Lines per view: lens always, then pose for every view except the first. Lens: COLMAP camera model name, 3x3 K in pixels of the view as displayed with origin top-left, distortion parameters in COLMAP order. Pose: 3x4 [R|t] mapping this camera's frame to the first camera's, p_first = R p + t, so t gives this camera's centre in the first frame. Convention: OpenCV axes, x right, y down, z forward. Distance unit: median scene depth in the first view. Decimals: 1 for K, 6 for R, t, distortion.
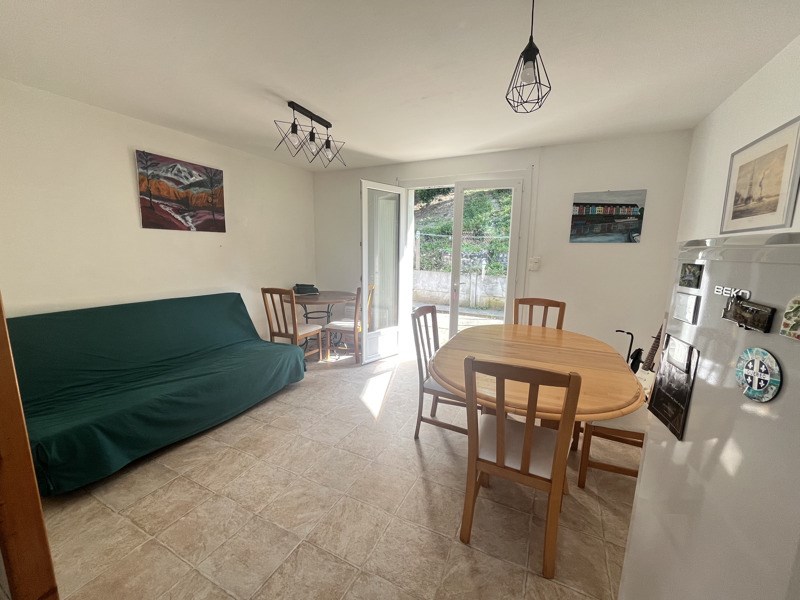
lens RADIAL K [[322.4, 0, 399.7], [0, 322.4, 298.9], [0, 0, 1]] dist [0.003395, -0.000265]
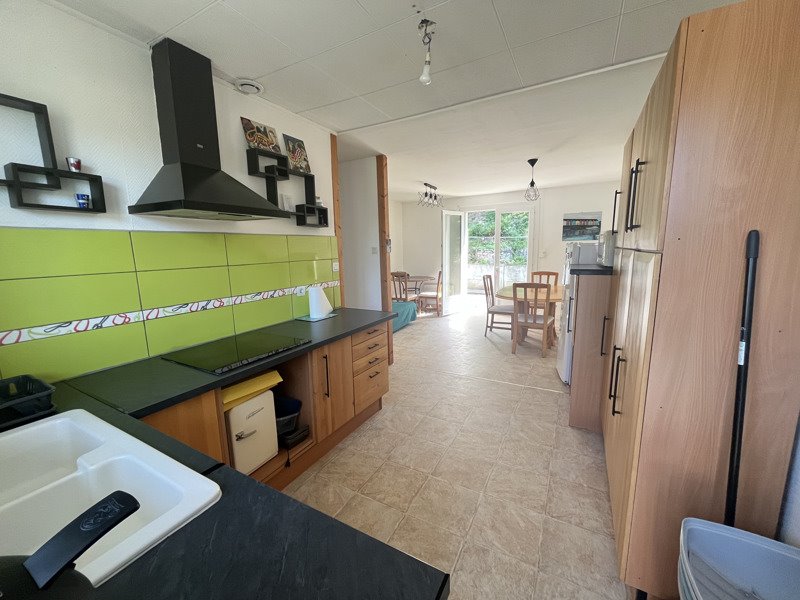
lens RADIAL K [[322.4, 0, 399.6], [0, 322.4, 301.6], [0, 0, 1]] dist [0.003395, -0.000265]
pose [[0.997999, -0.026648, -0.057338, -0.295703], [0.027041, 0.999616, 0.006082, 0.133643], [0.057153, -0.007620, 0.998336, -0.889179]]
